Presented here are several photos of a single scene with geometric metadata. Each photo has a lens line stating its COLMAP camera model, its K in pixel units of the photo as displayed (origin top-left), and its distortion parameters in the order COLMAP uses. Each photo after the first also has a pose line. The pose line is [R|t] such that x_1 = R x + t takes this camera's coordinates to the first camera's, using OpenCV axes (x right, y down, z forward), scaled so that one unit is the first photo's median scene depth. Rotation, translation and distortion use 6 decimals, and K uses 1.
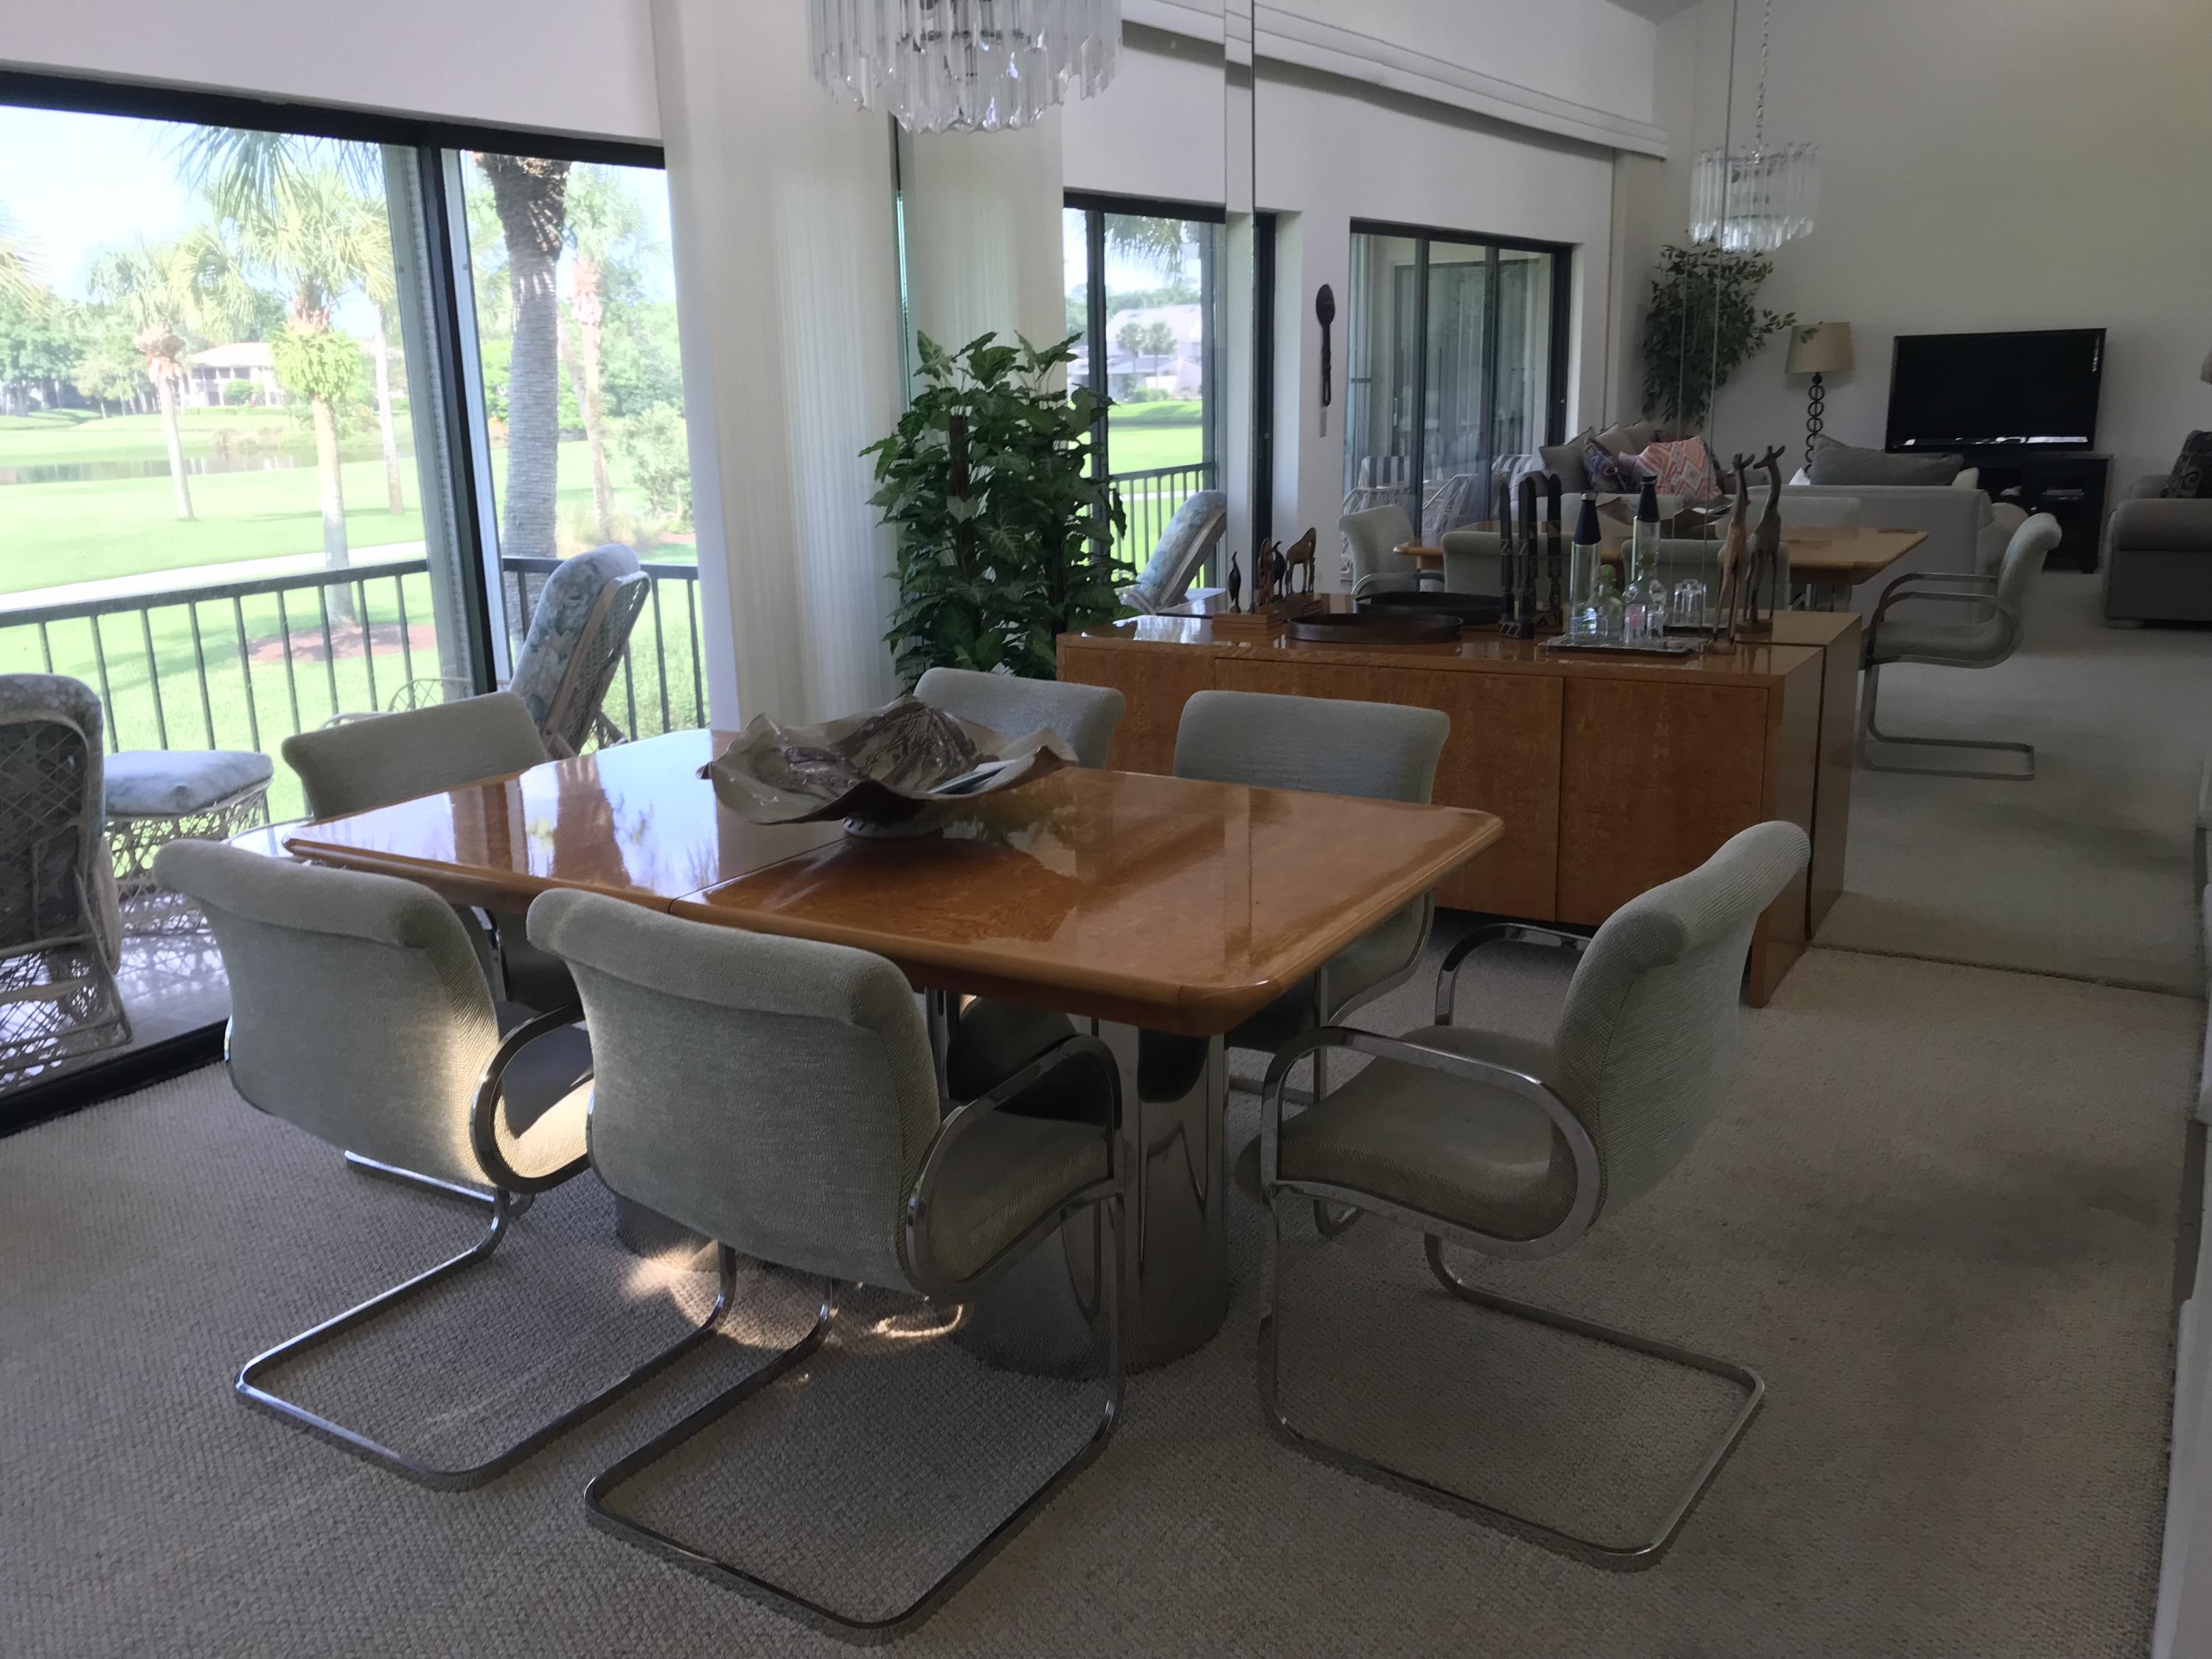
lens RADIAL K [[1794.6, 0, 1104.8], [0, 1794.6, 826.5], [0, 0, 1]] dist [0.000037, -0.001754]
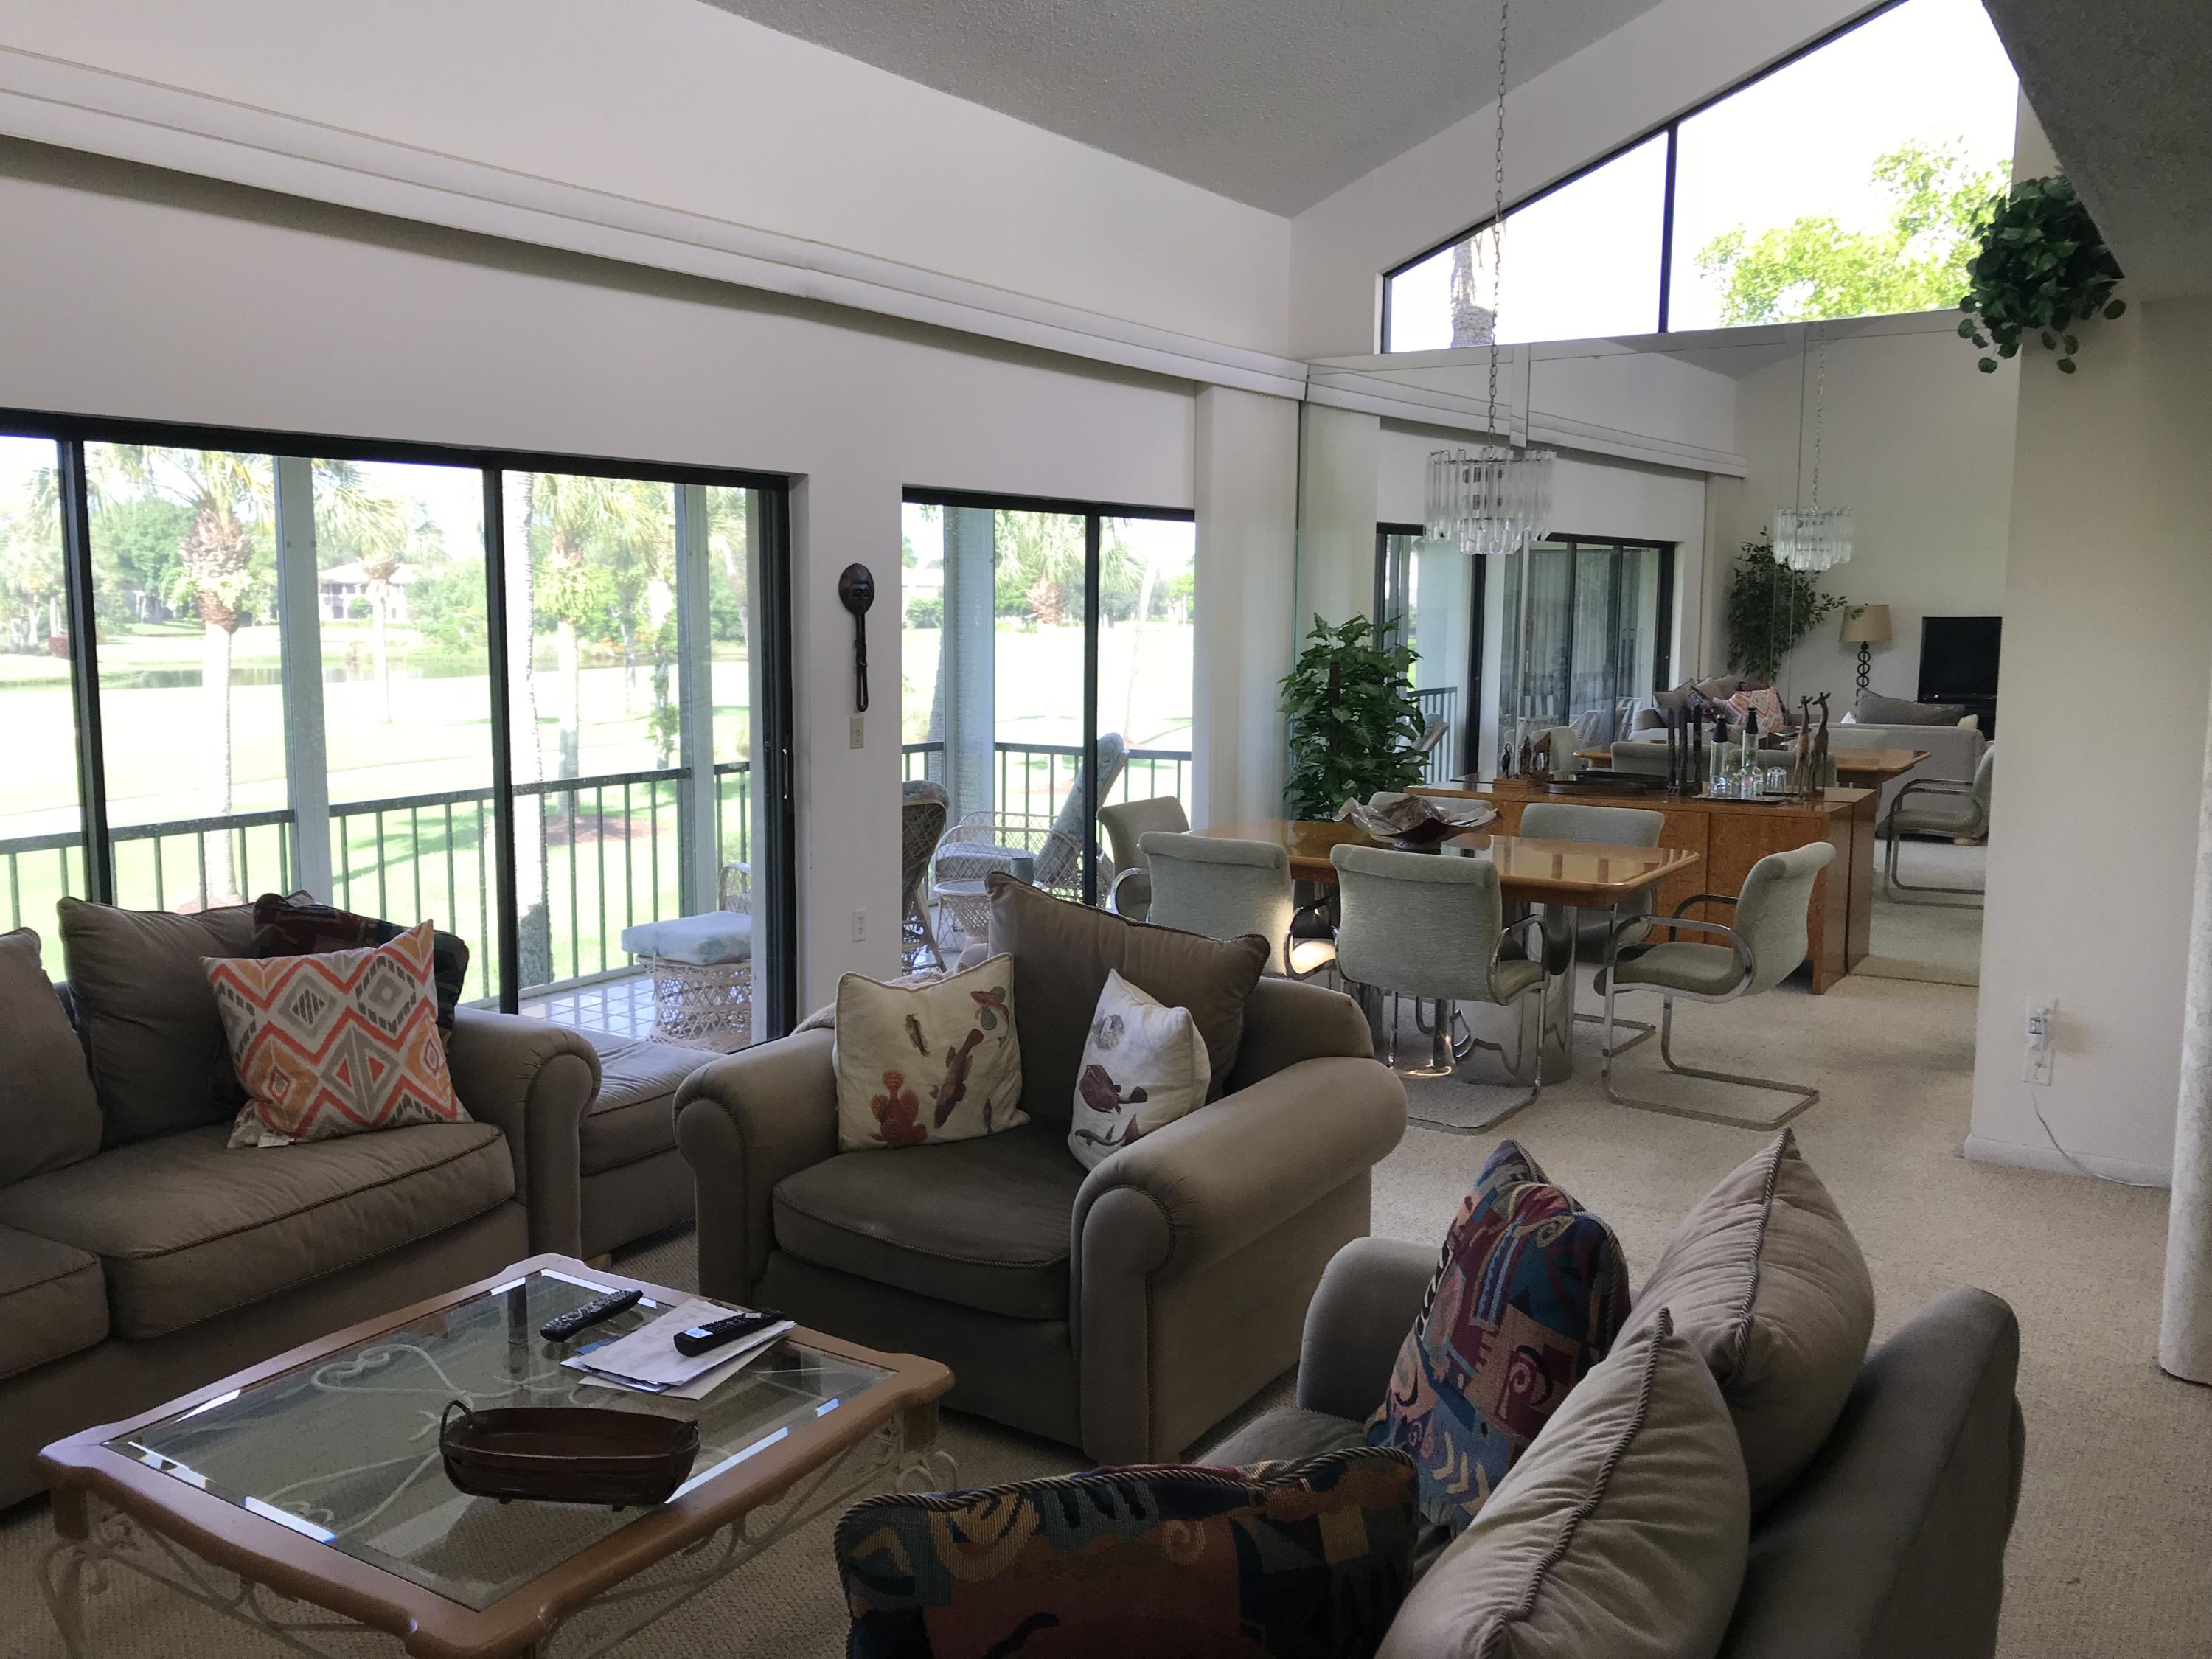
lens RADIAL K [[1794.6, 0, 1110.9], [0, 1794.6, 836.4], [0, 0, 1]] dist [0.000037, -0.001754]
pose [[0.998977, 0.031484, -0.032456, -0.107140], [-0.035198, 0.992021, -0.121059, 0.066904], [0.028386, 0.122077, 0.992115, -0.303667]]
